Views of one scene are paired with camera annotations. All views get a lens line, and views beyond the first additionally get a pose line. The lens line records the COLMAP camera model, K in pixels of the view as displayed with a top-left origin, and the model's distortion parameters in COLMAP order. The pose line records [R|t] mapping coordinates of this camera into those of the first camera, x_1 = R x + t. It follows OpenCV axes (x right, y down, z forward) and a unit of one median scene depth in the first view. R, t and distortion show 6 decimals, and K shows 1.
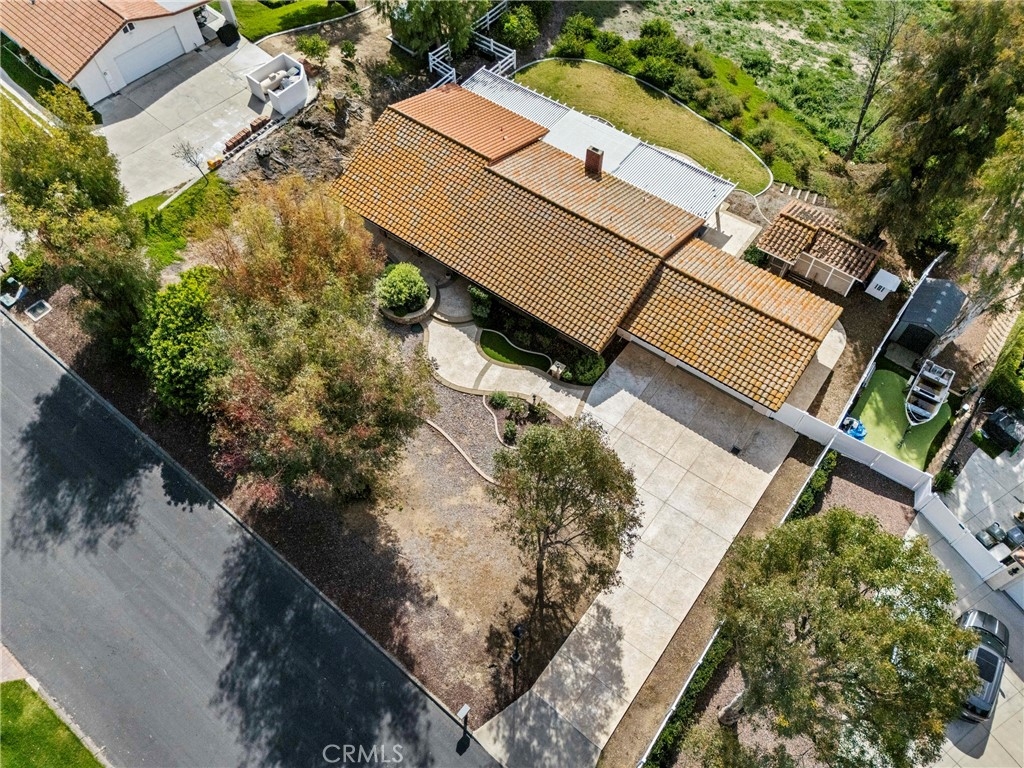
lens RADIAL K [[760.5, 0, 513.5], [0, 760.5, 376.7], [0, 0, 1]] dist [0.070230, -0.049526]
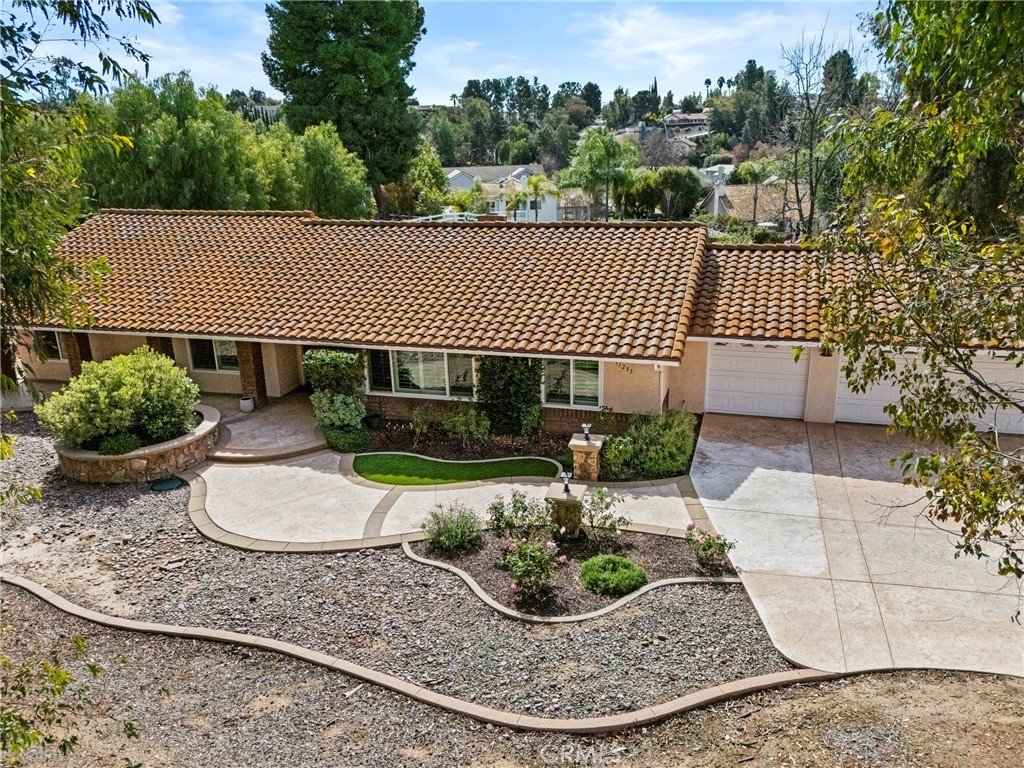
lens RADIAL K [[781.5, 0, 512.0], [0, 781.5, 384.0], [0, 0, 1]] dist [0.085910, -0.082079]
pose [[0.941324, -0.113325, 0.317911, -0.095854], [0.291427, 0.748027, -0.596260, 0.189677], [-0.170235, 0.653921, 0.737161, 0.728135]]
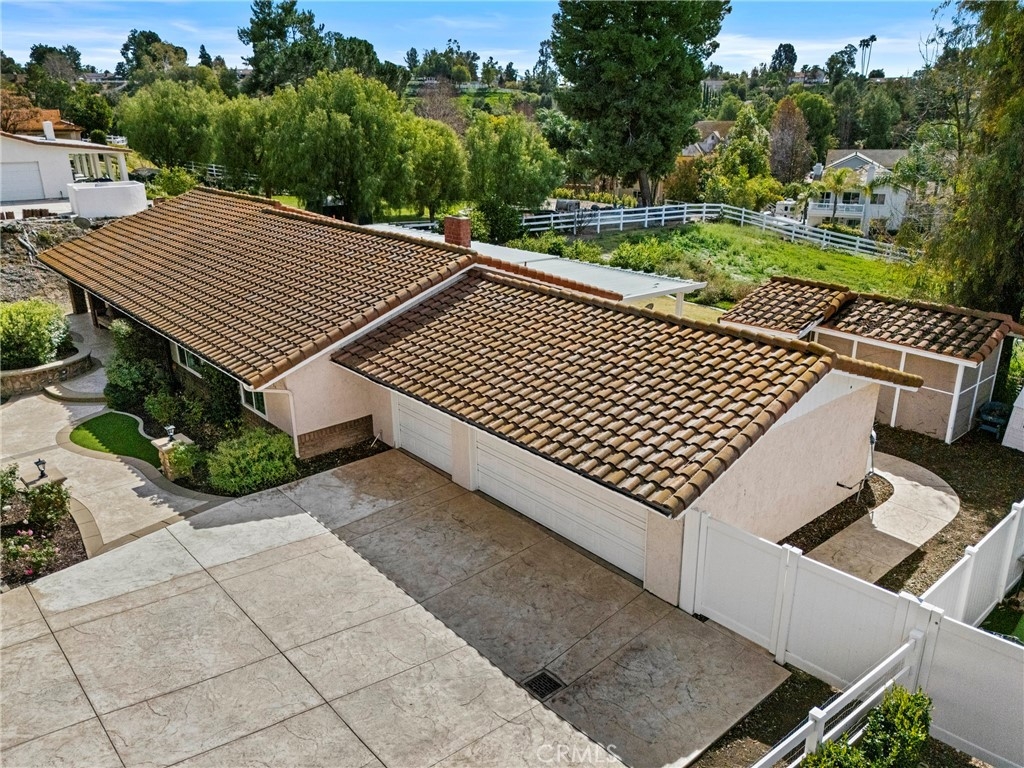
lens RADIAL K [[763.9, 0, 515.8], [0, 763.9, 385.9], [0, 0, 1]] dist [0.081719, -0.079632]
pose [[0.975754, 0.079541, -0.203903, 0.322937], [-0.187851, 0.782440, -0.593717, 0.175528], [0.112317, 0.617625, 0.778411, 0.709850]]
